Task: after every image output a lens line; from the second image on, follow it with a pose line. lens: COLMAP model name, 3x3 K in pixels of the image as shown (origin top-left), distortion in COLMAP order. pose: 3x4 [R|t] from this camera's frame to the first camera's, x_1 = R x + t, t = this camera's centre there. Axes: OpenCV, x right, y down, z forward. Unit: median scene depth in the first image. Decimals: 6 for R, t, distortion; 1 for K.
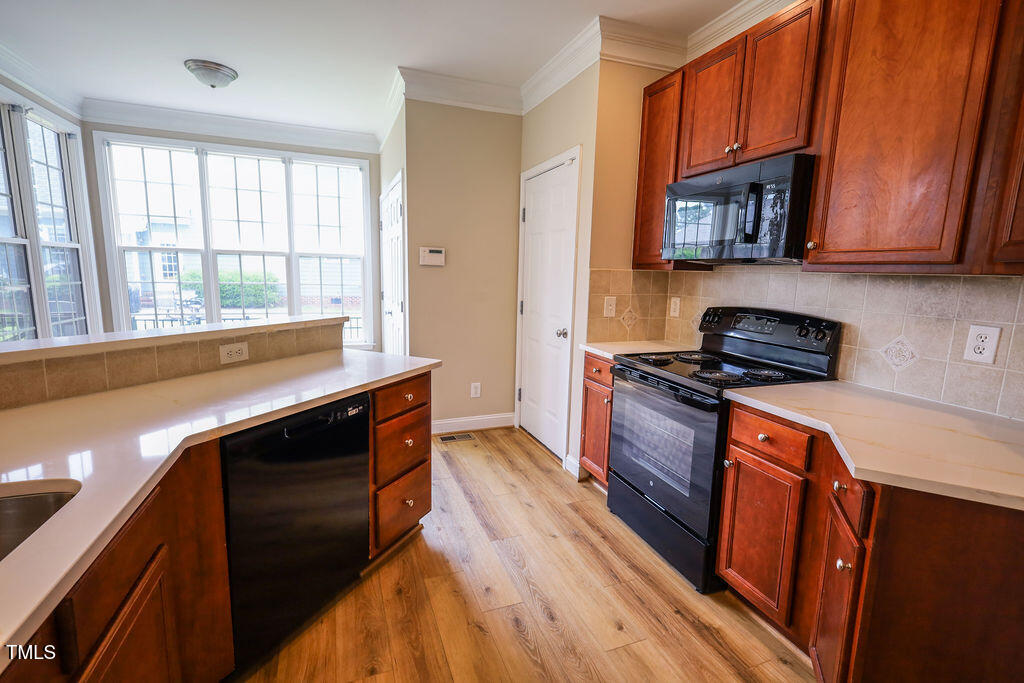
lens RADIAL K [[467.8, 0, 510.2], [0, 467.8, 340.3], [0, 0, 1]] dist [0.002287, -0.000723]
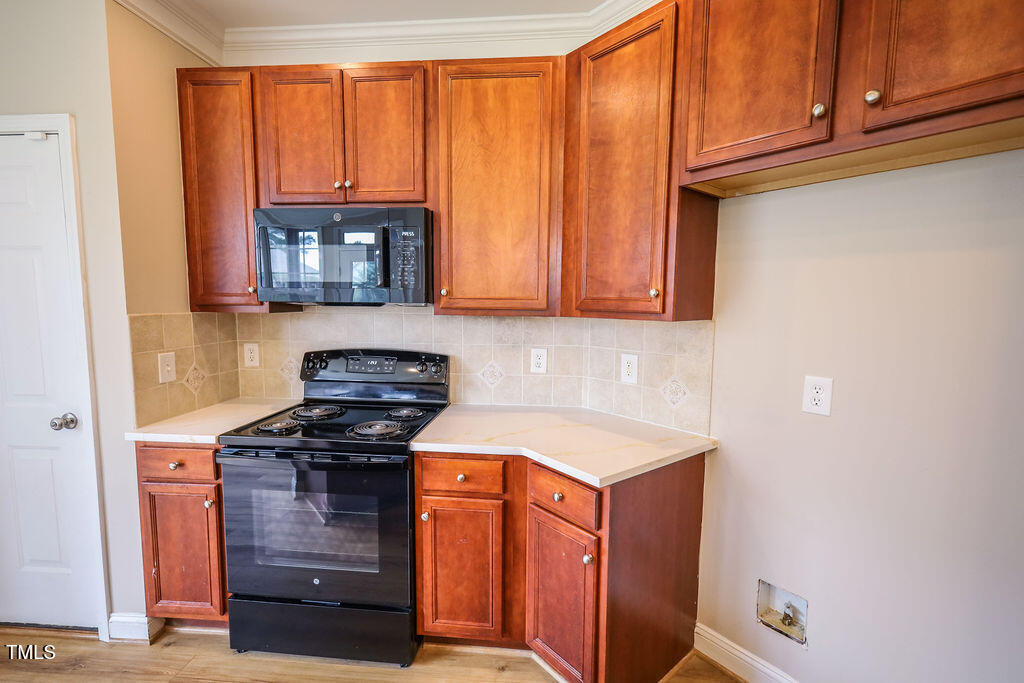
lens RADIAL K [[444.7, 0, 514.5], [0, 444.7, 339.4], [0, 0, 1]] dist [0.002067, 0.000113]
pose [[0.422860, -0.096637, 0.901027, -0.210976], [0.134374, 0.989992, 0.043116, -0.096143], [-0.896177, 0.102842, 0.431614, 0.339788]]
